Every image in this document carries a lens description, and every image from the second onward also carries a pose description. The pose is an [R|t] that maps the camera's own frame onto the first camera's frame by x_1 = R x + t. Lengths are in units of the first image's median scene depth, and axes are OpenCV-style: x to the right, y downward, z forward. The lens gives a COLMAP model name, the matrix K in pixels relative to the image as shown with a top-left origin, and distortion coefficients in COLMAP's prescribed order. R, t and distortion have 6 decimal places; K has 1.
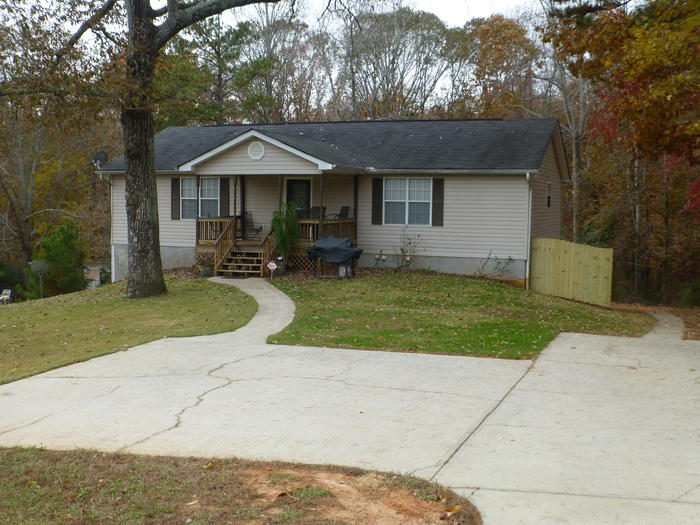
lens RADIAL K [[895.4, 0, 350.0], [0, 895.4, 262.5], [0, 0, 1]] dist [0.003347, -0.002033]
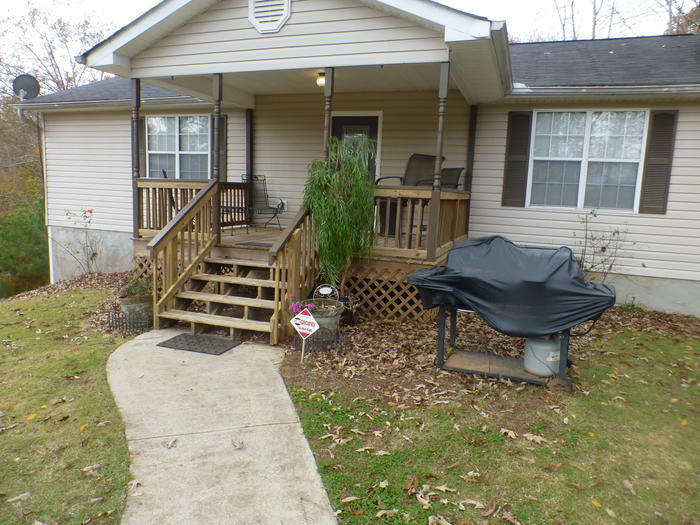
lens RADIAL K [[485.9, 0, 350.0], [0, 485.9, 262.5], [0, 0, 1]] dist [-0.004474, -0.001845]
pose [[0.999401, 0.027387, 0.021169, -0.067555], [-0.028805, 0.997138, 0.069896, -0.028046], [-0.019194, -0.070464, 0.997330, 0.744906]]
